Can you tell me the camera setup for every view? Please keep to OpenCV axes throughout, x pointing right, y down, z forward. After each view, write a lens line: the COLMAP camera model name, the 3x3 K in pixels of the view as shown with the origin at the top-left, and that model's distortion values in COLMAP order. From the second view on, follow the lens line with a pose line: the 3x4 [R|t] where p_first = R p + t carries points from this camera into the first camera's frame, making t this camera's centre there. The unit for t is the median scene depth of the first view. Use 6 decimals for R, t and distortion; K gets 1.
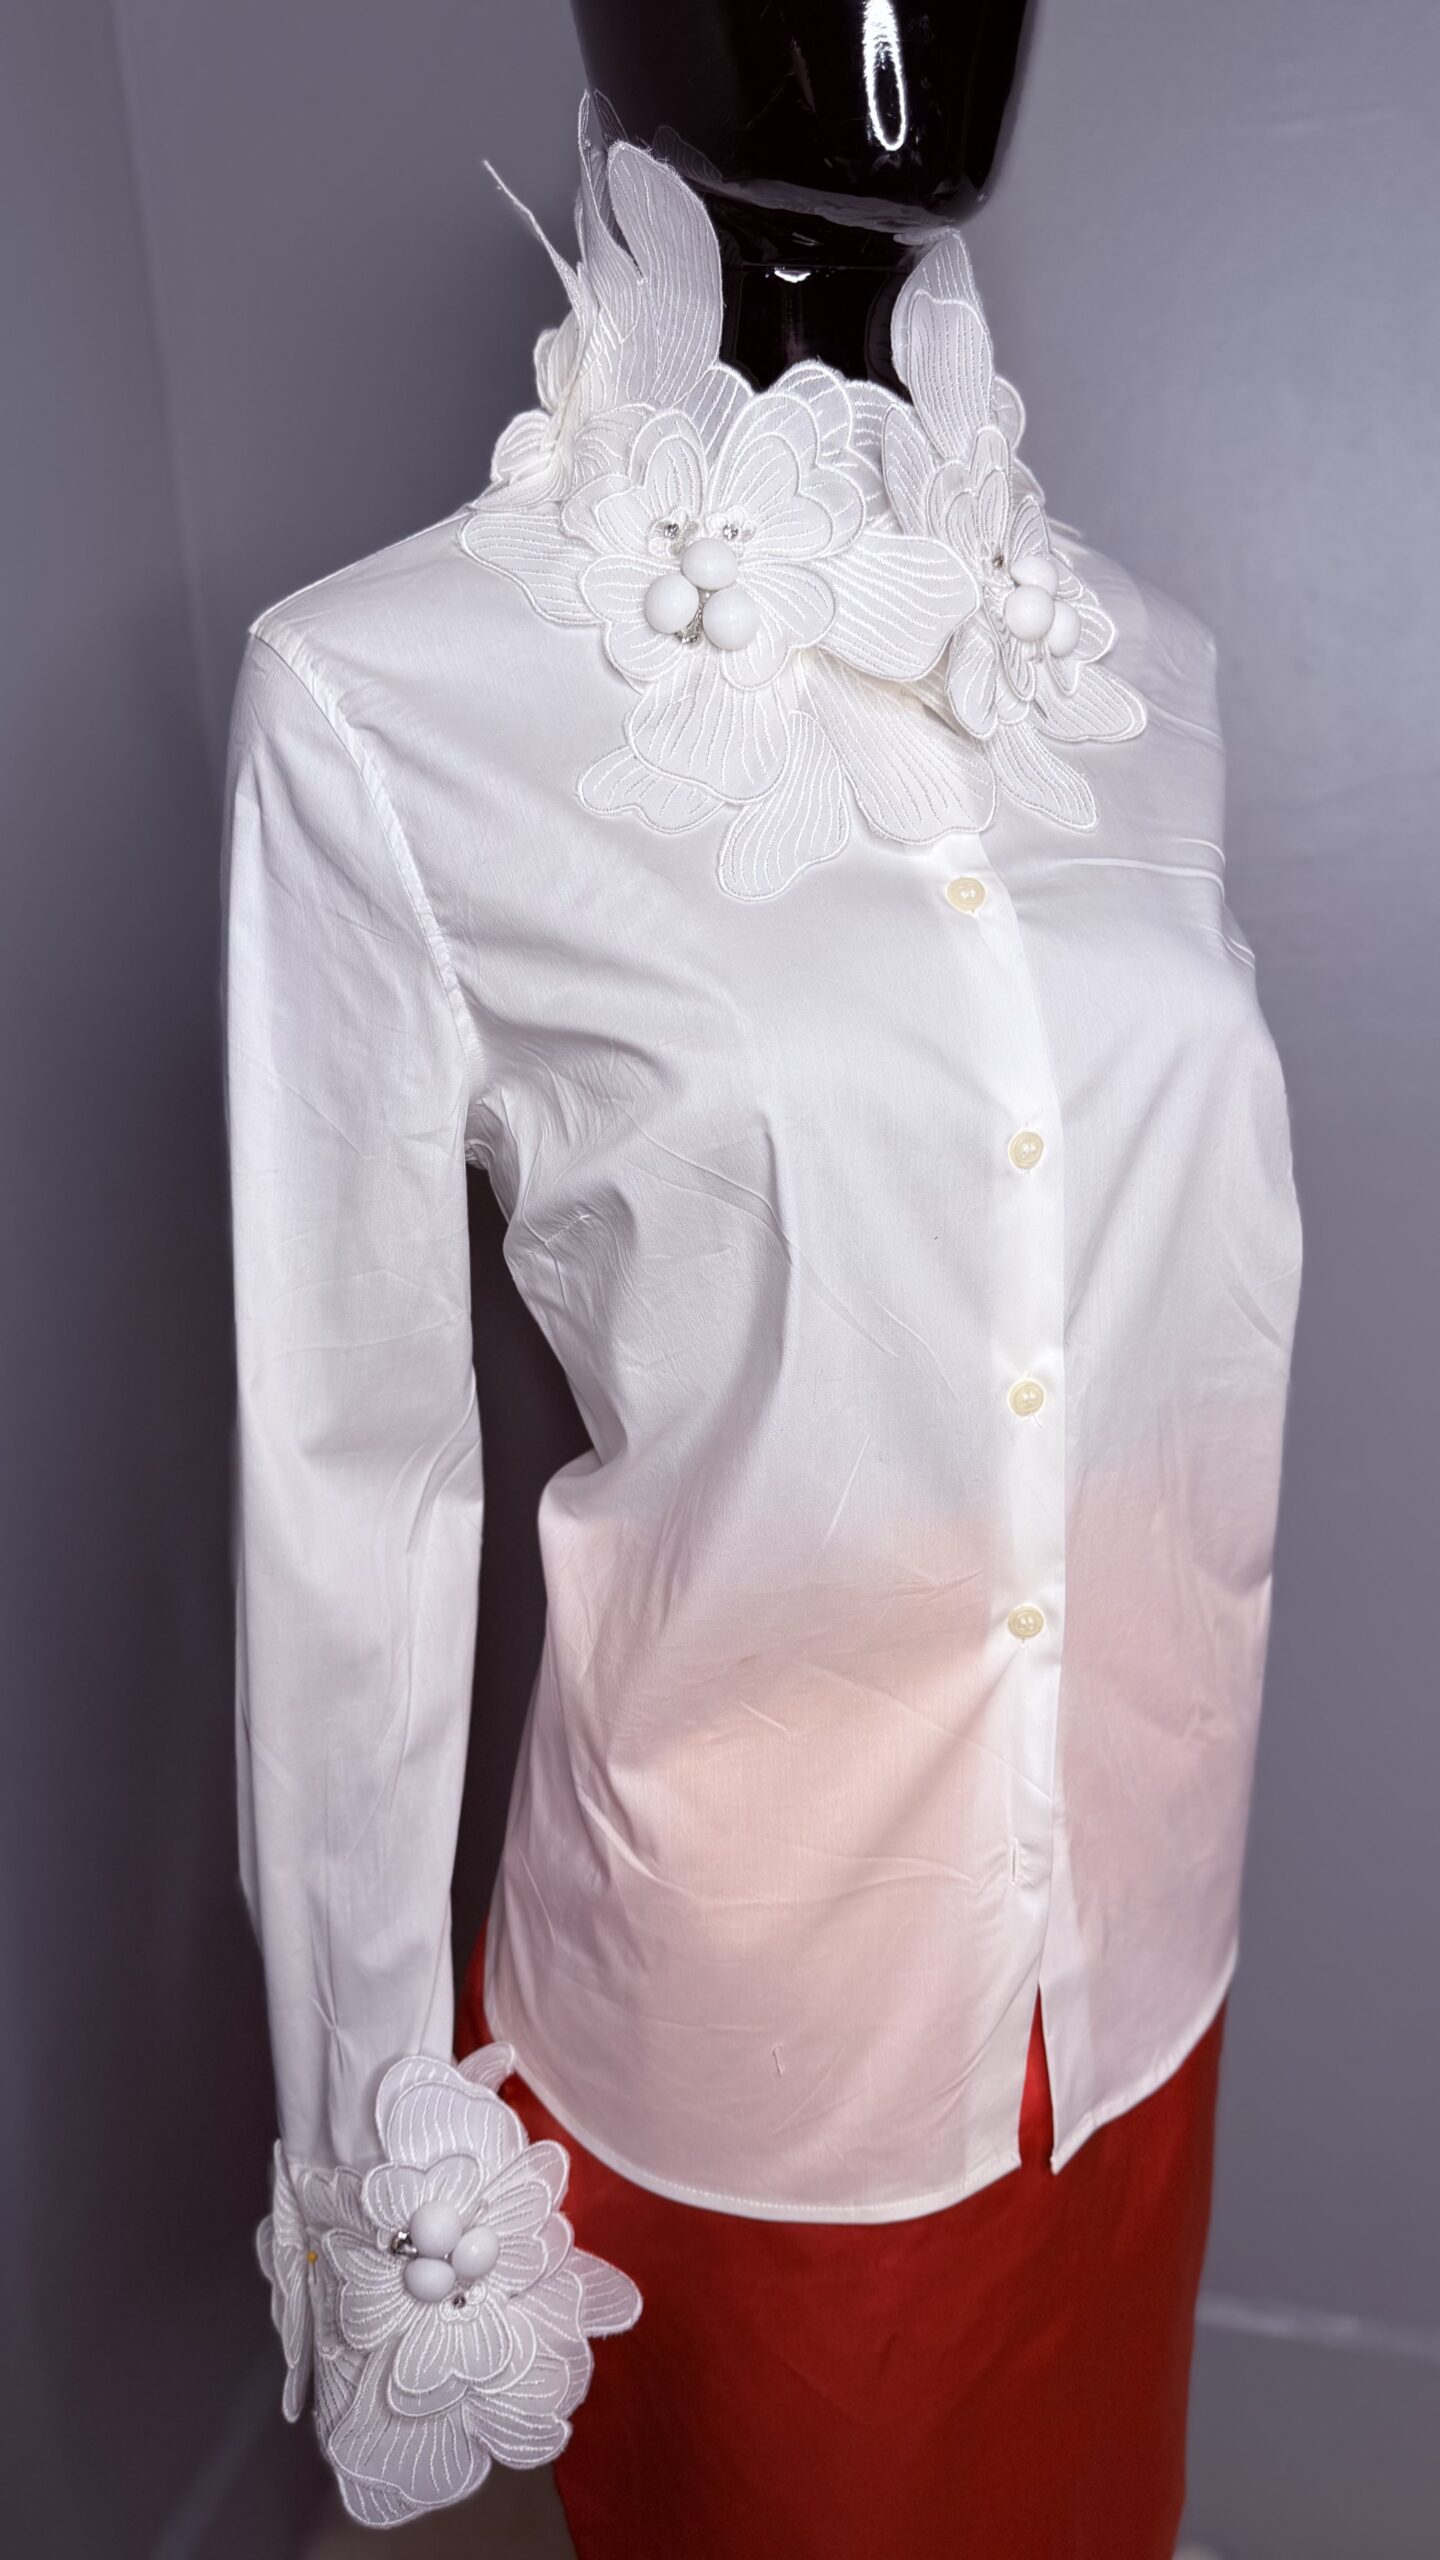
lens RADIAL K [[1773.5, 0, 701.1], [0, 1773.5, 1354.0], [0, 0, 1]] dist [0.124835, -0.195475]
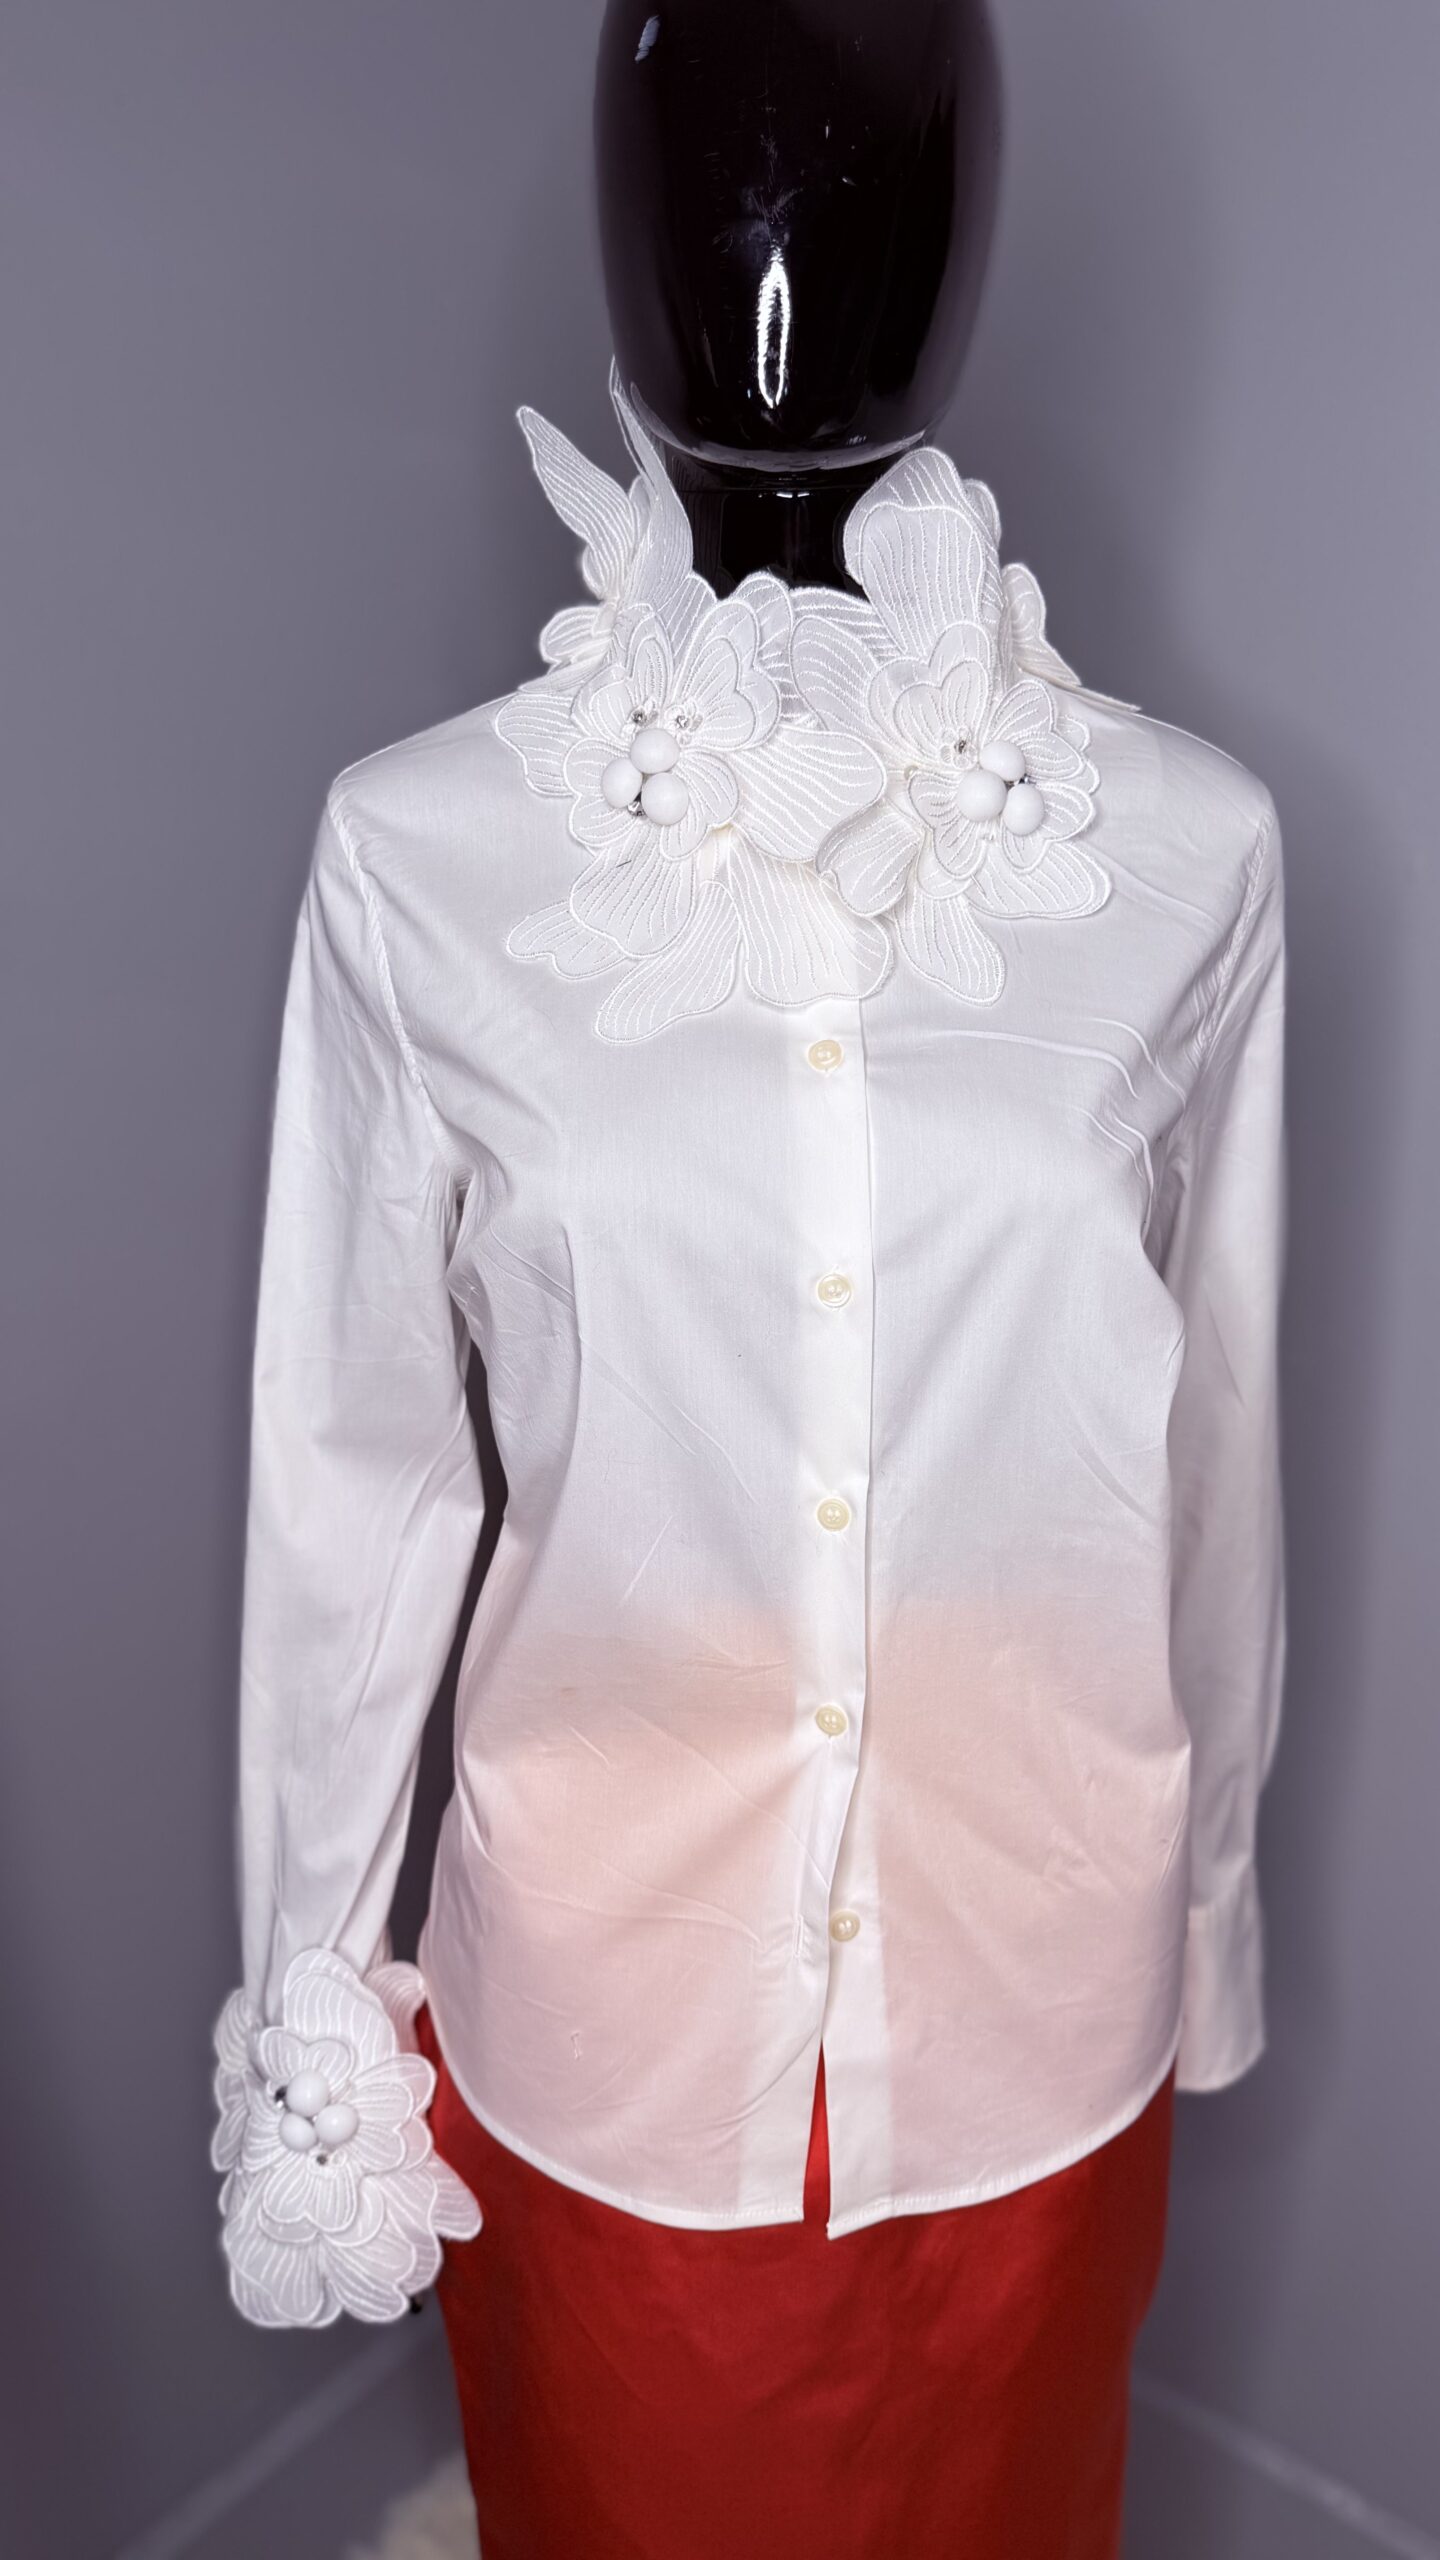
lens RADIAL K [[1773.5, 0, 701.1], [0, 1773.5, 1354.0], [0, 0, 1]] dist [0.124835, -0.195475]
pose [[0.908422, 0.168561, -0.382566, 0.493499], [-0.169238, 0.985051, 0.032155, -0.090586], [0.382267, 0.035535, 0.923369, -0.034348]]
